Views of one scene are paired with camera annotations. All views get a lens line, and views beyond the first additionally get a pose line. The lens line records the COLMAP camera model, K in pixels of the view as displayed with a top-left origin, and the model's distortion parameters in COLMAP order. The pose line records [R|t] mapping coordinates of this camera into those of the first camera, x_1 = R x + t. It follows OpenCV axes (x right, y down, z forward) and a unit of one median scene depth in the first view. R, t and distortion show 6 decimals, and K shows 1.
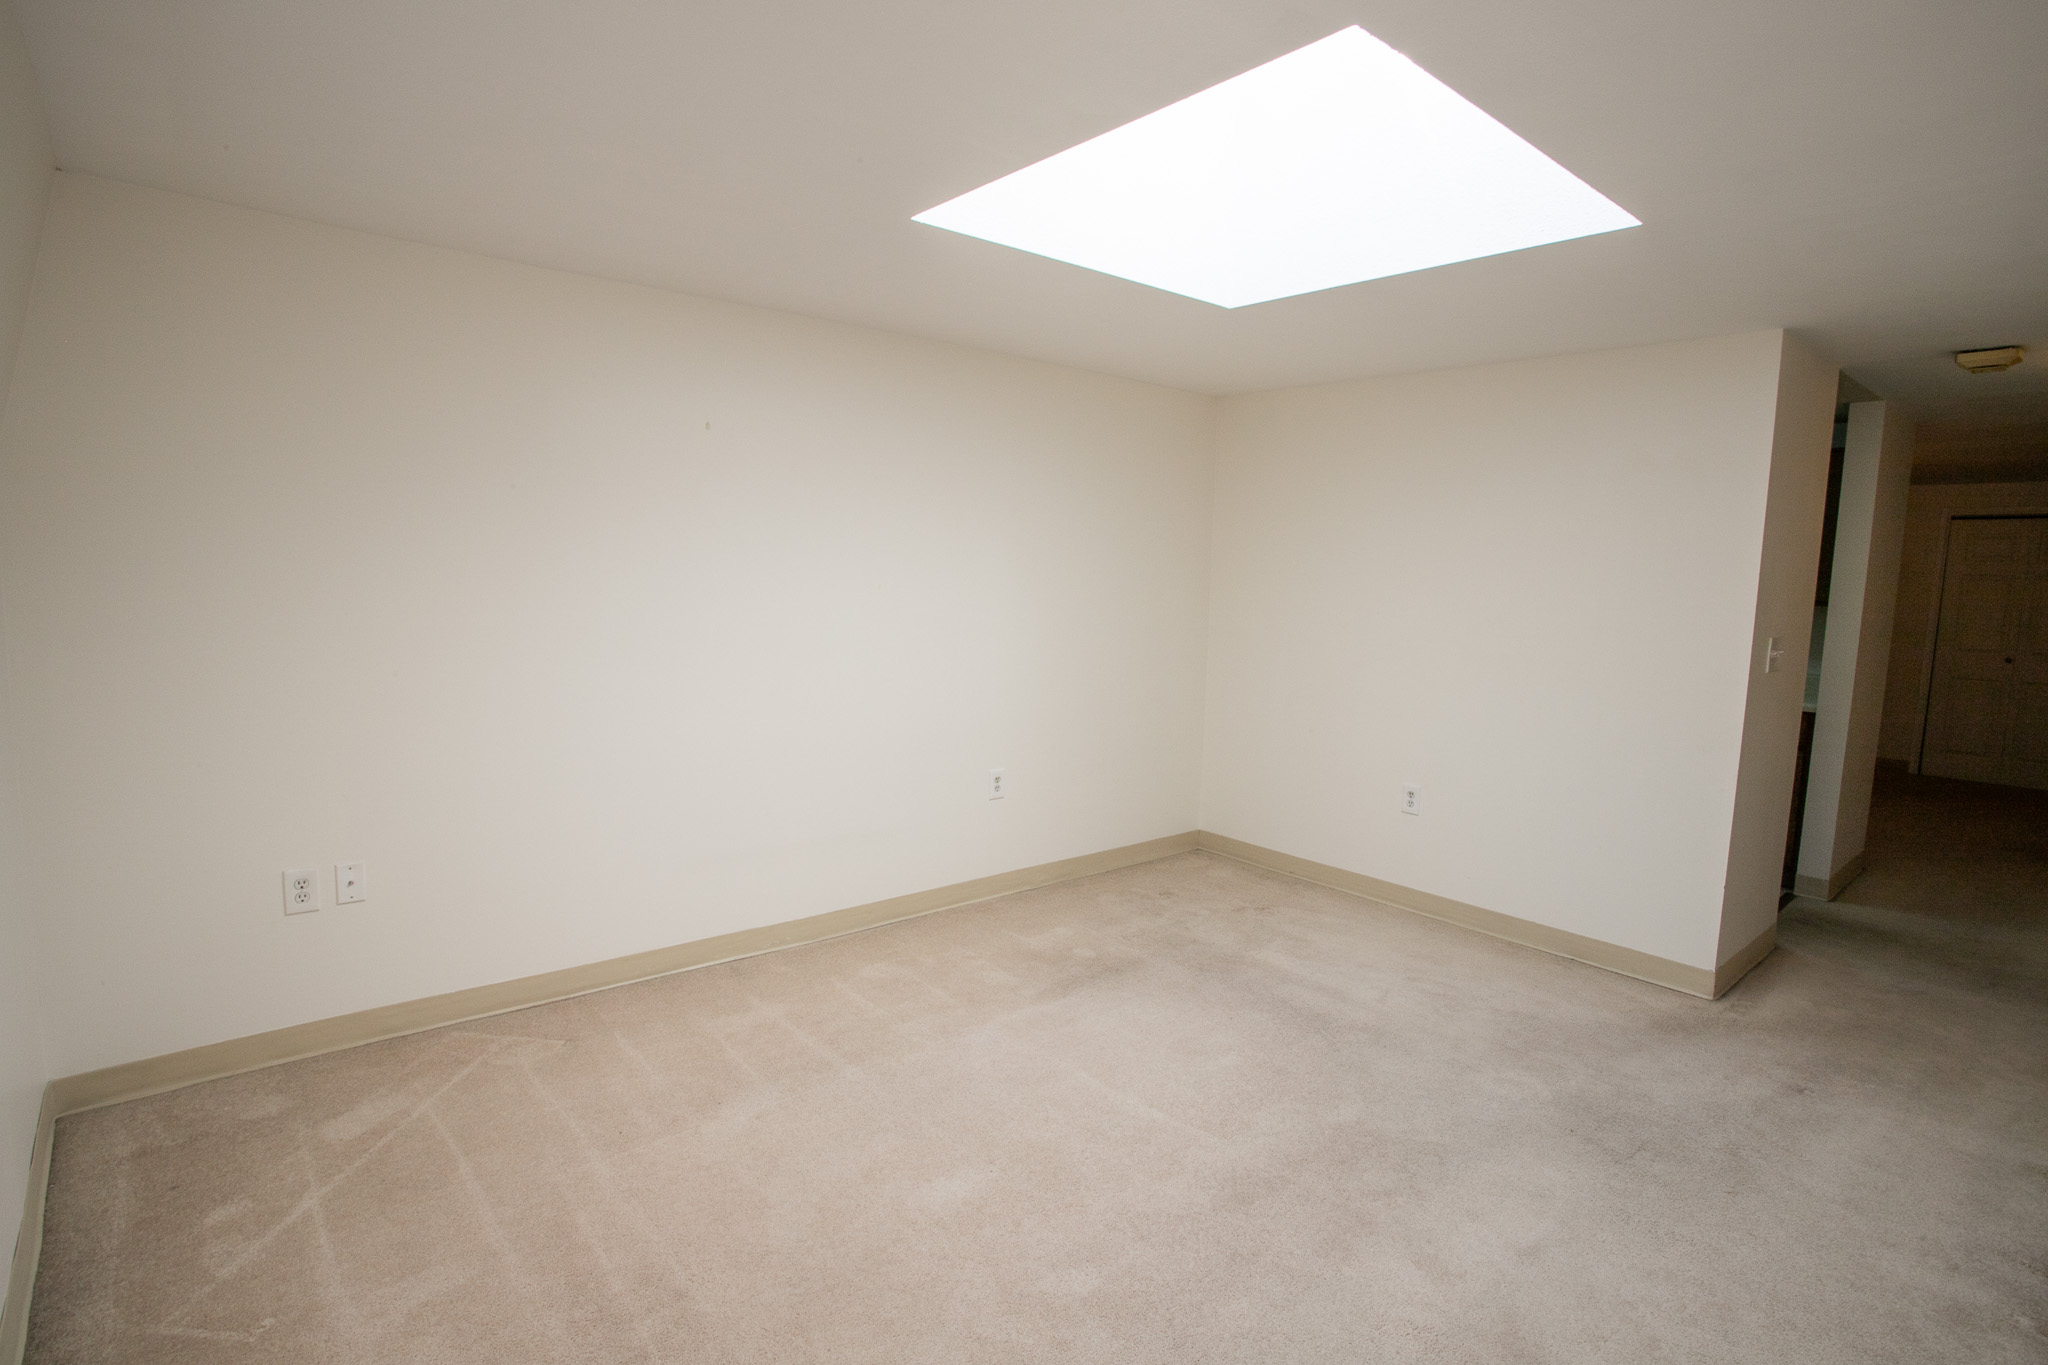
lens RADIAL K [[1003.9, 0, 1010.5], [0, 1003.9, 679.2], [0, 0, 1]] dist [-0.078957, 0.038996]
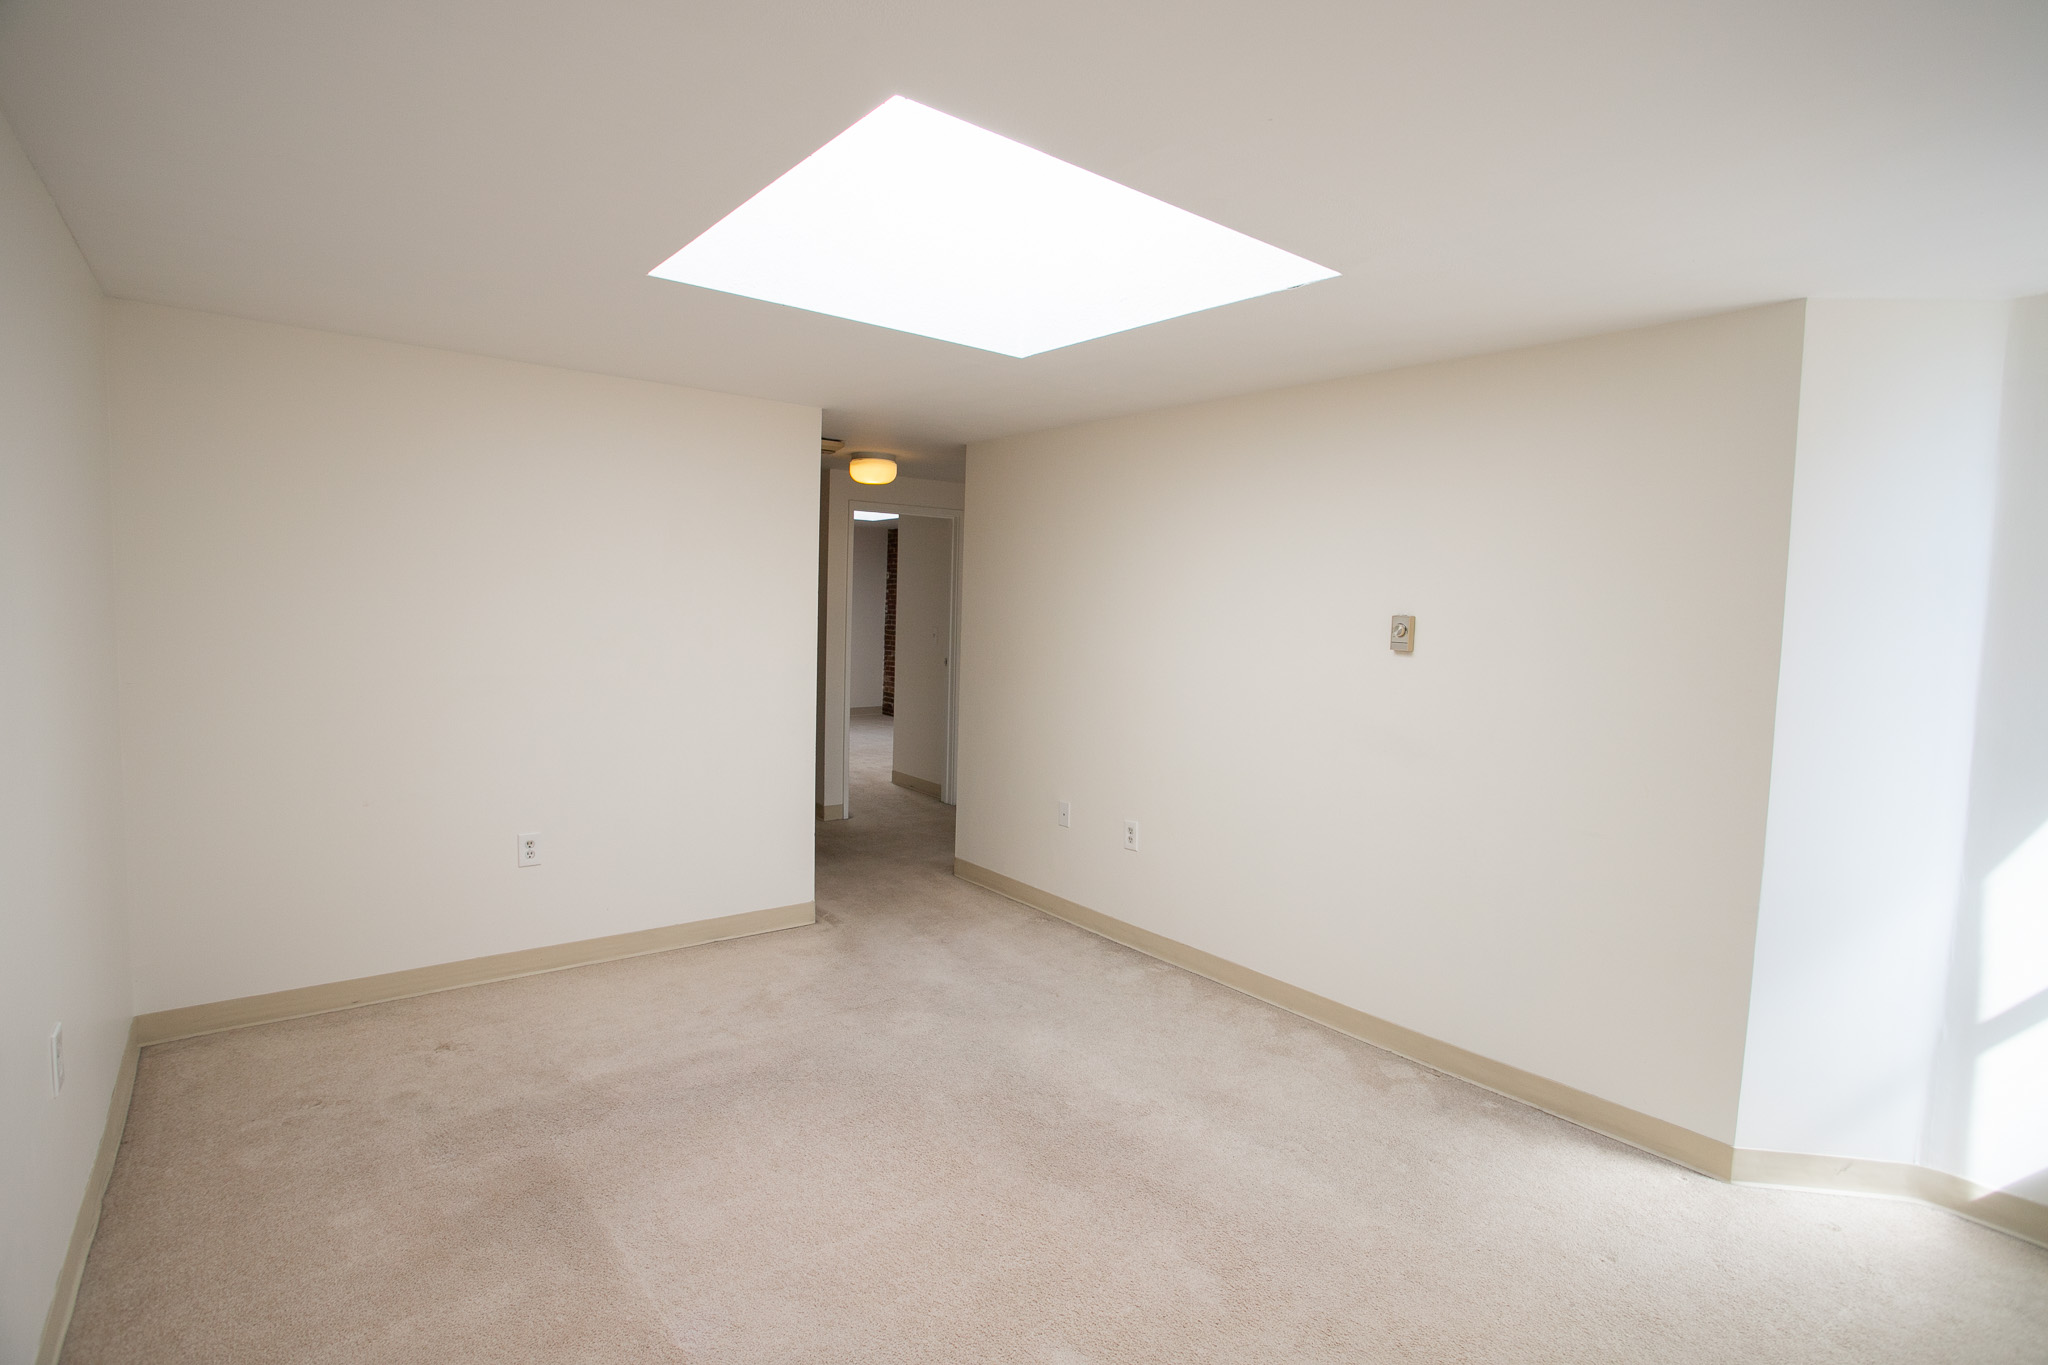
lens RADIAL K [[1003.9, 0, 1010.5], [0, 1003.9, 679.2], [0, 0, 1]] dist [-0.078957, 0.038996]
pose [[0.013879, -0.100230, 0.994867, -0.500544], [0.083433, 0.991610, 0.098738, -0.089447], [-0.996417, 0.081634, 0.022125, 0.612823]]
